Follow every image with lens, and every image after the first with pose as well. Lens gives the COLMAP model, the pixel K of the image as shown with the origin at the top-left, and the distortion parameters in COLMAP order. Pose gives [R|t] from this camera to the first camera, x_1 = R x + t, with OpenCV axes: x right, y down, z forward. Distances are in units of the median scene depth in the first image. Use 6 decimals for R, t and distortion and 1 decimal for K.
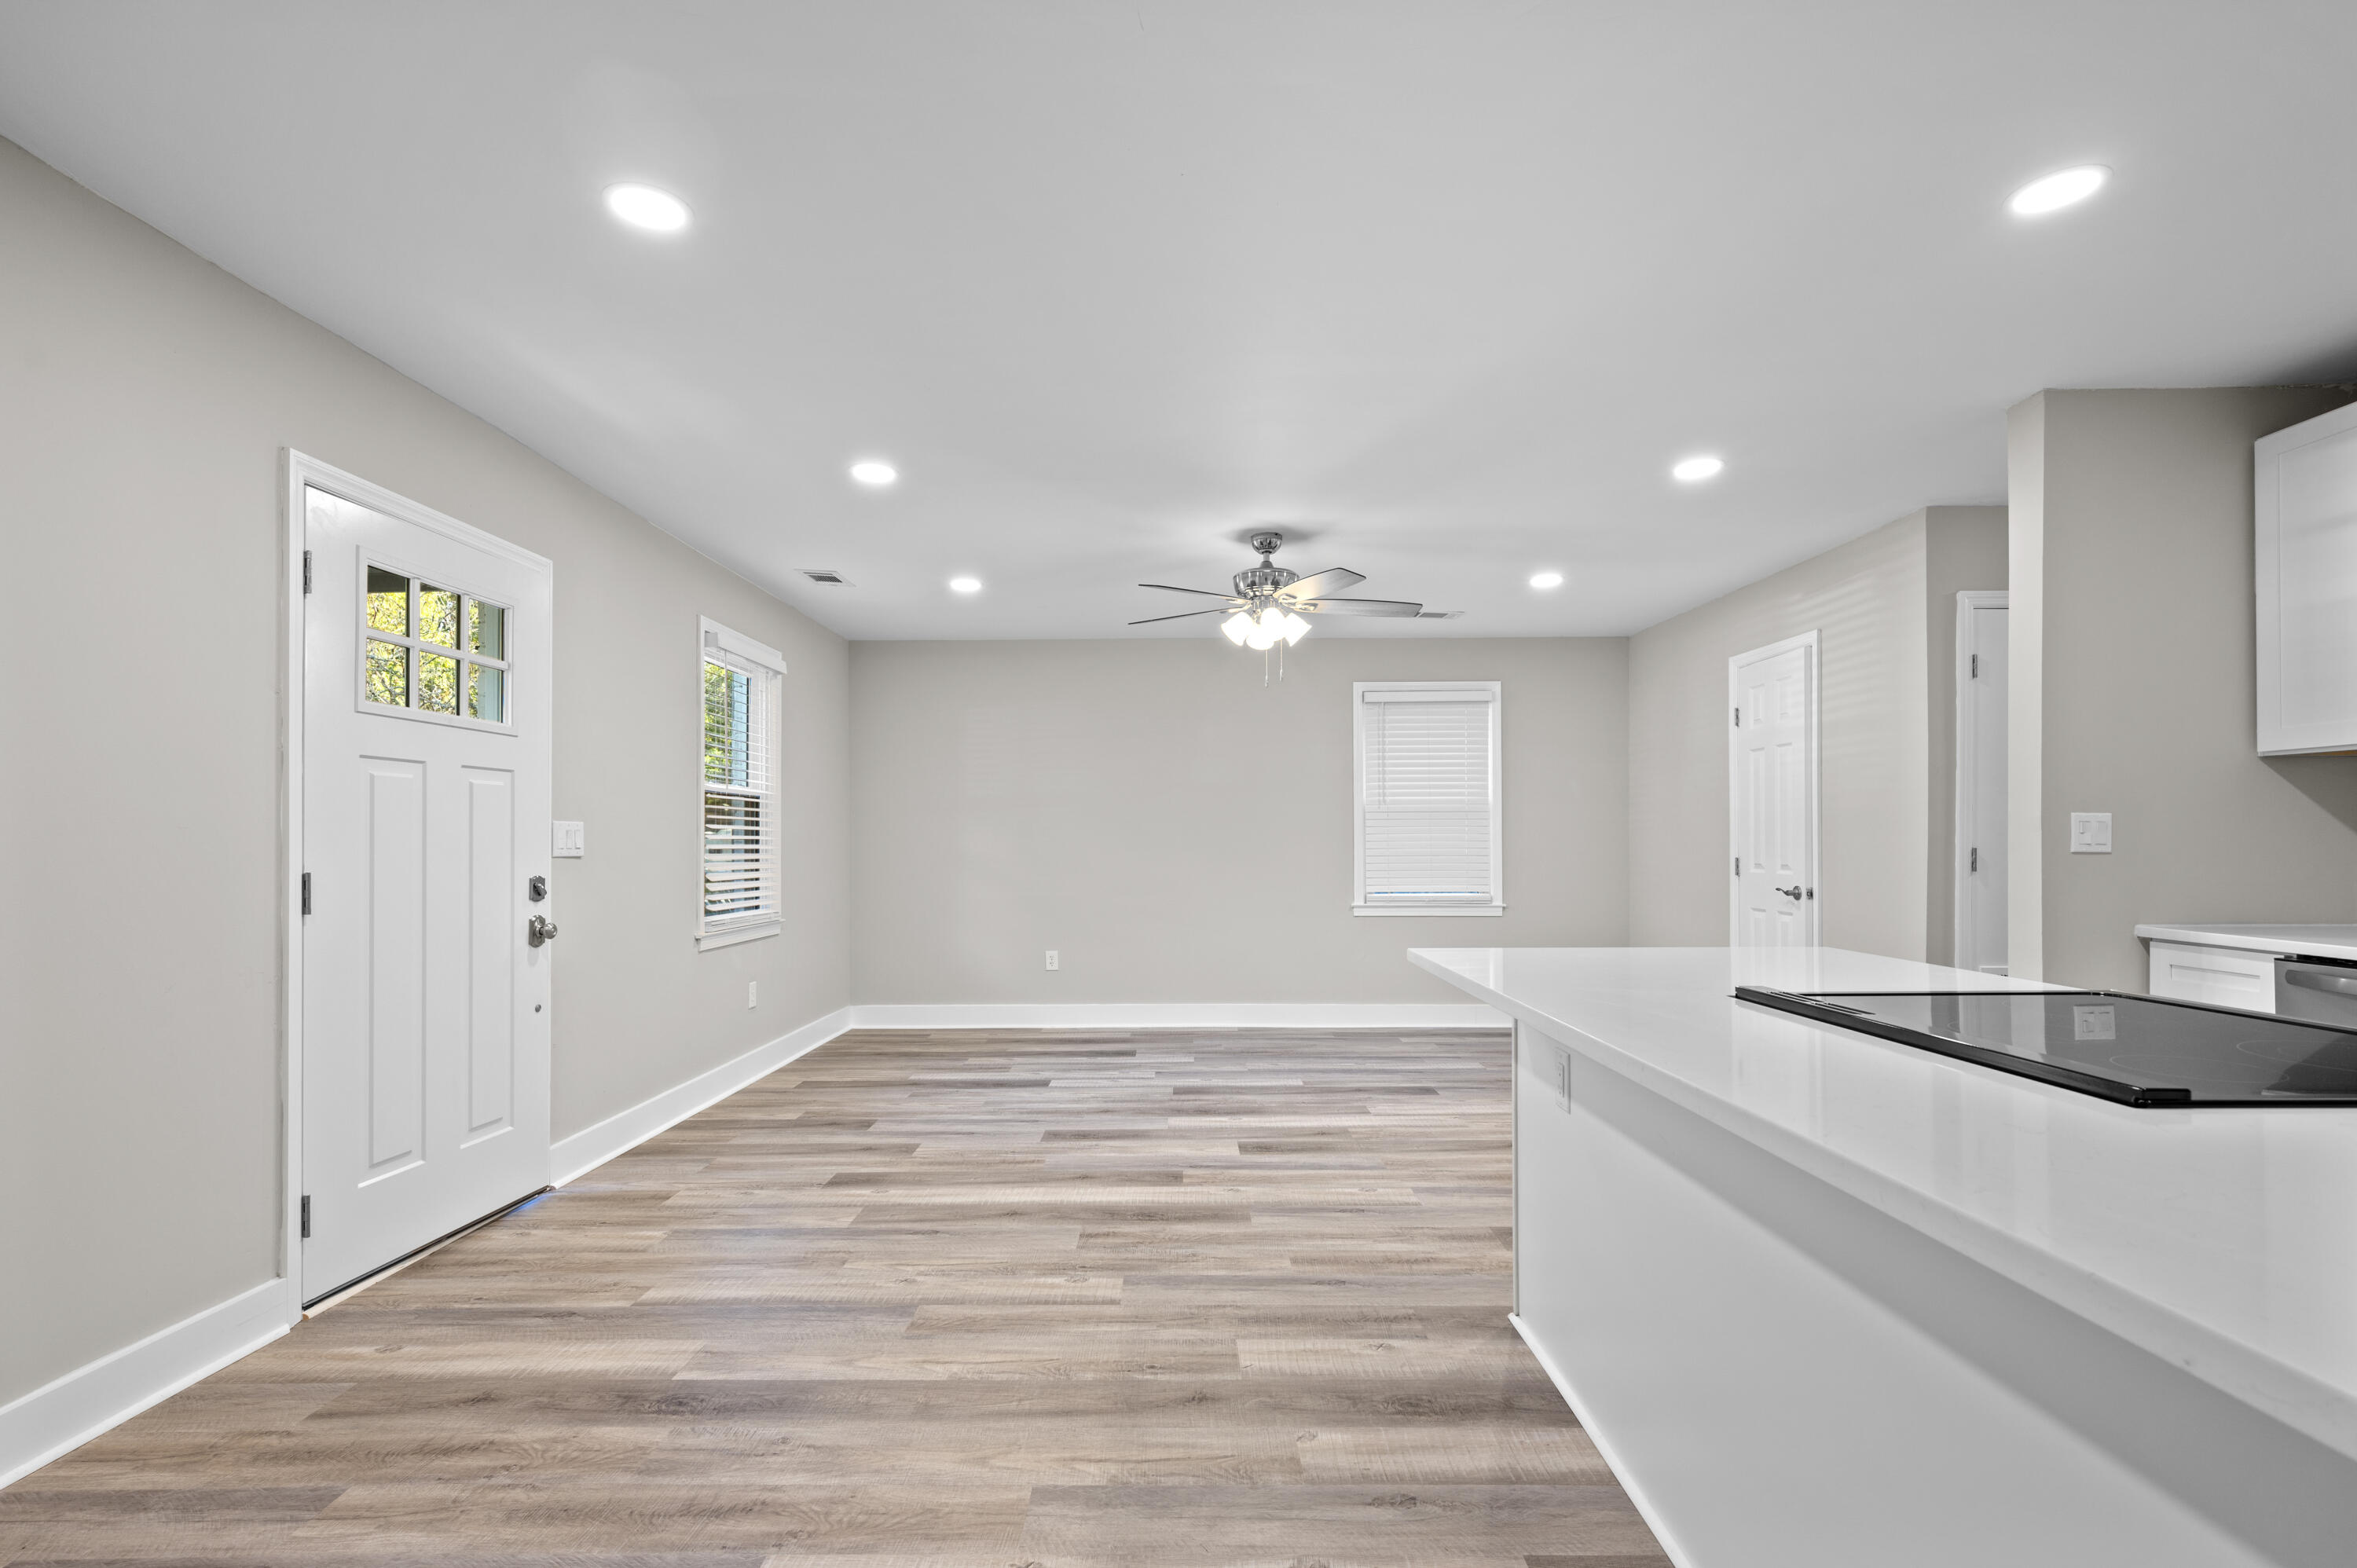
lens RADIAL K [[1054.0, 0, 1181.1], [0, 1054.0, 842.4], [0, 0, 1]] dist [0.000730, -0.000437]
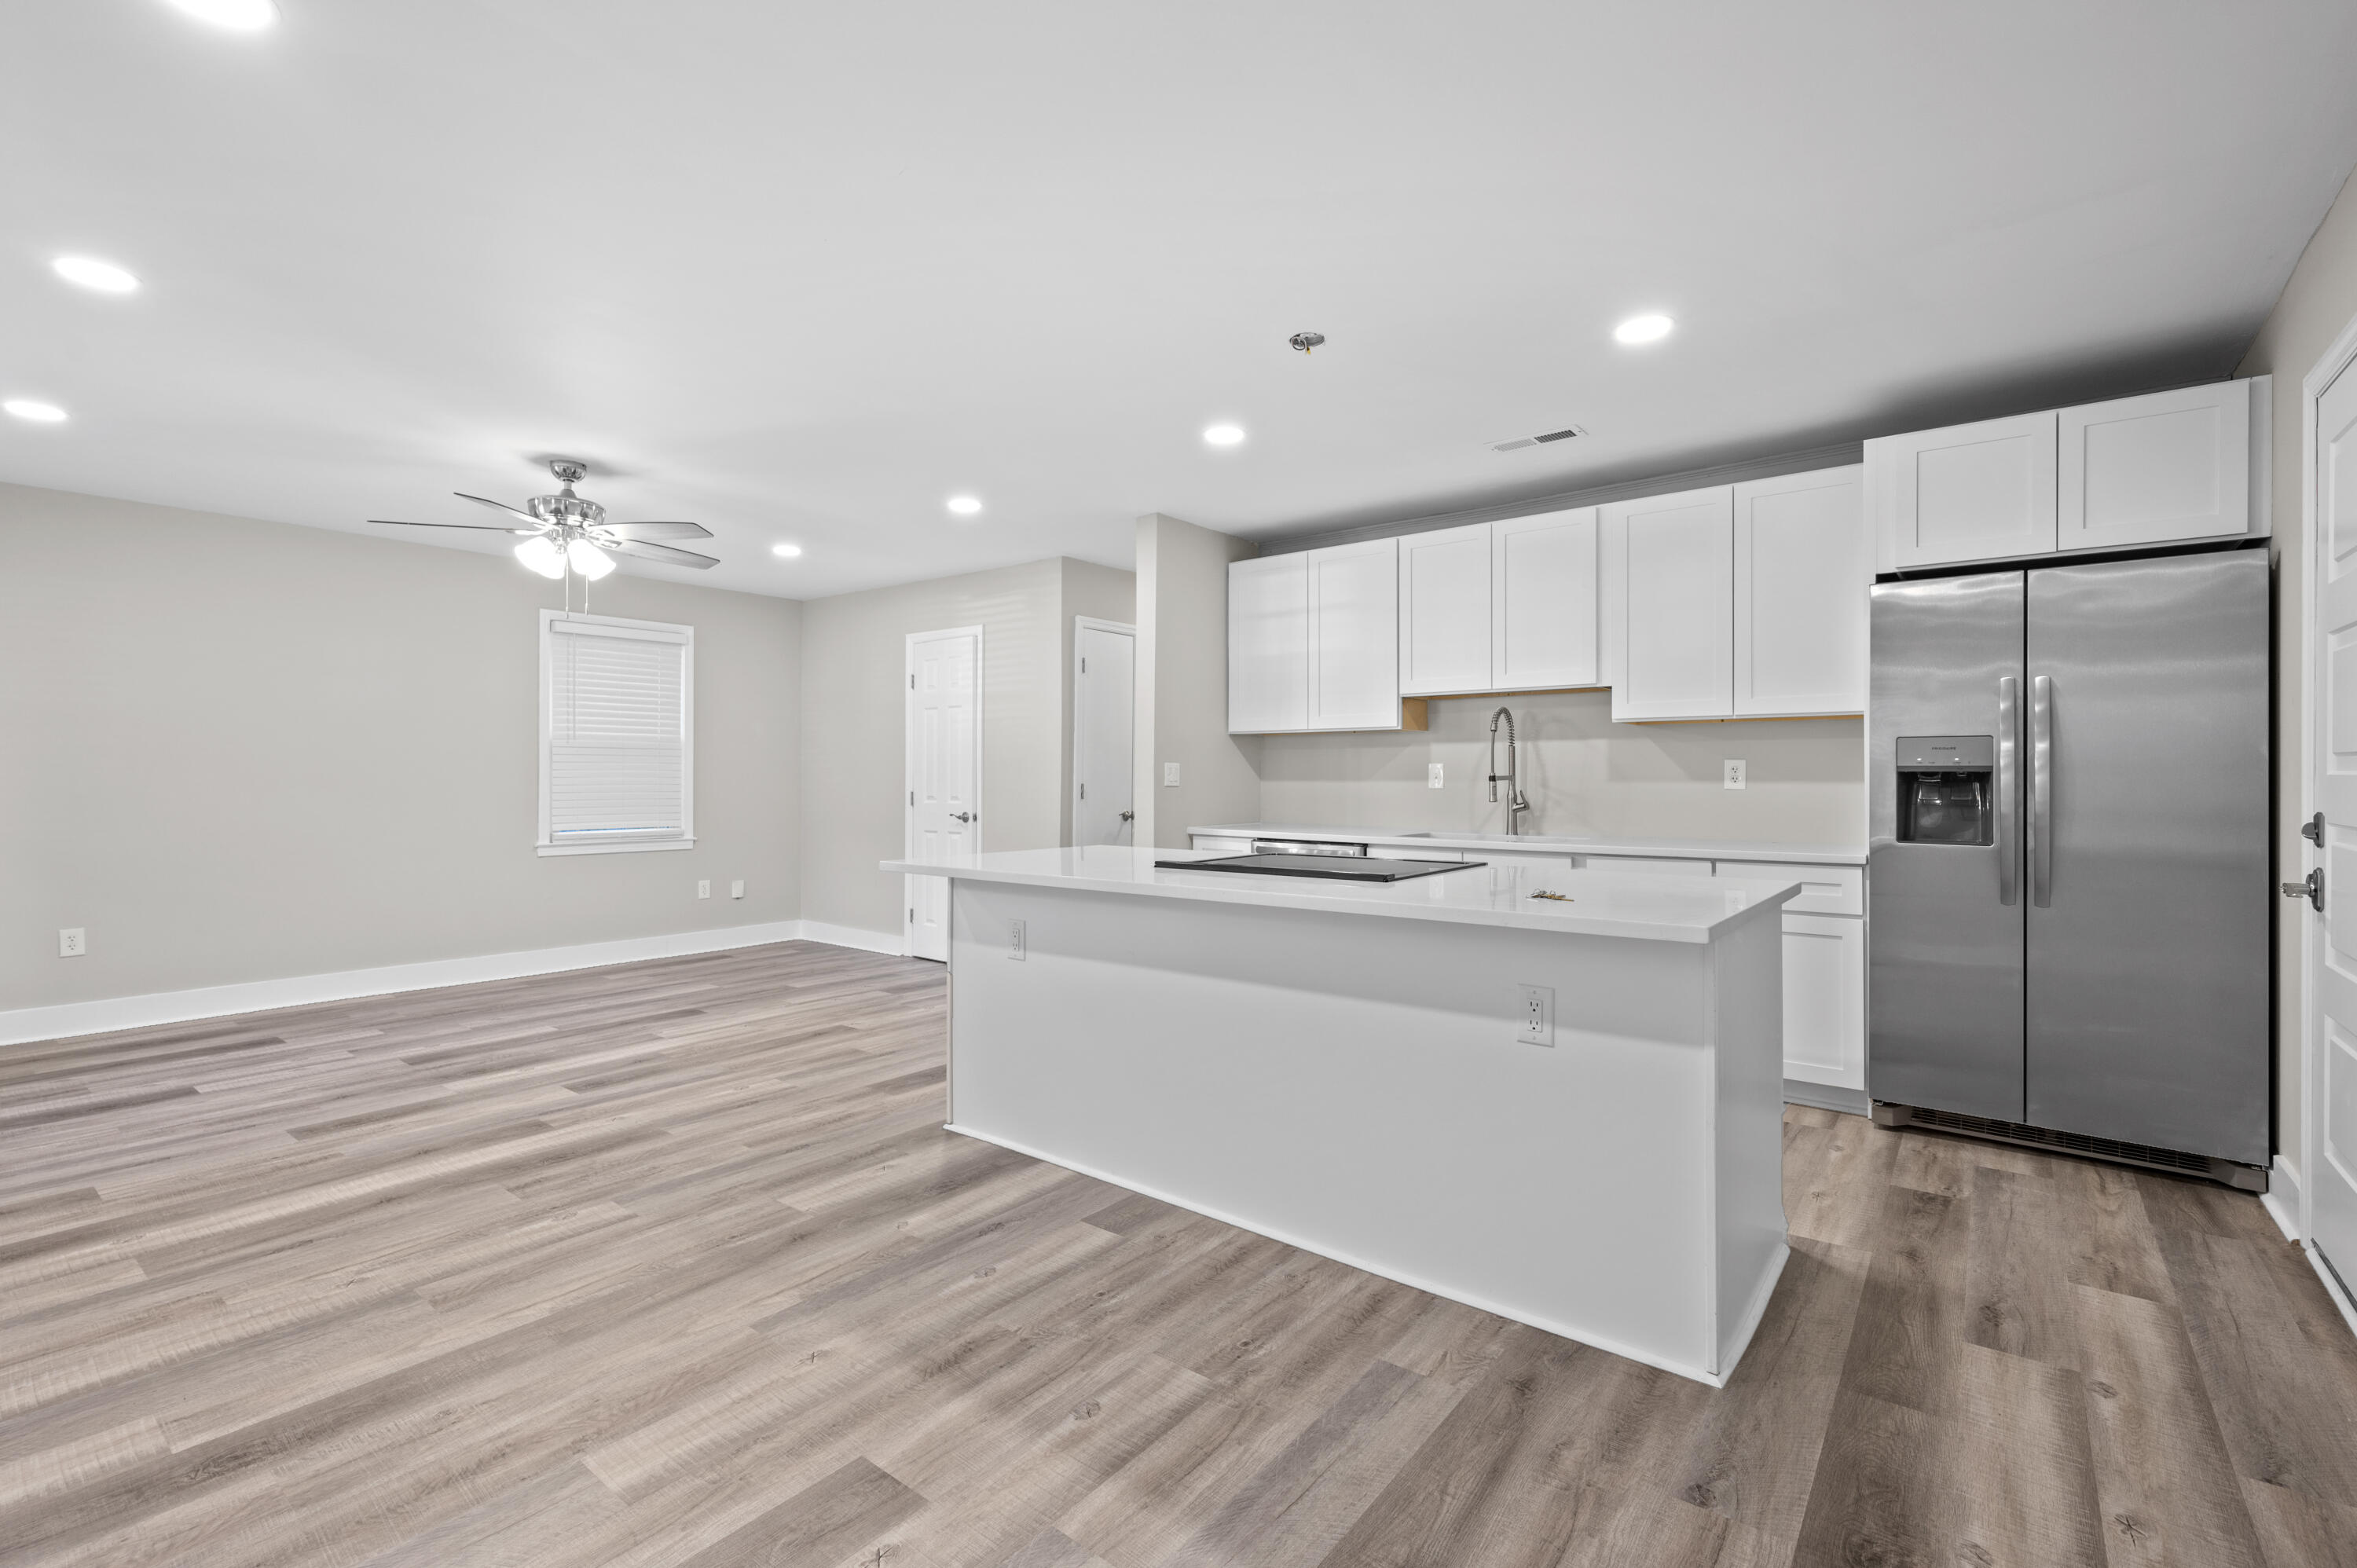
lens RADIAL K [[1054.0, 0, 1176.3], [0, 1054.0, 779.6], [0, 0, 1]] dist [0.000730, -0.000437]
pose [[0.611589, 0.003189, 0.791169, -0.456692], [-0.002737, 0.999994, -0.001915, 0.002413], [-0.791171, -0.000995, 0.611594, -0.054964]]
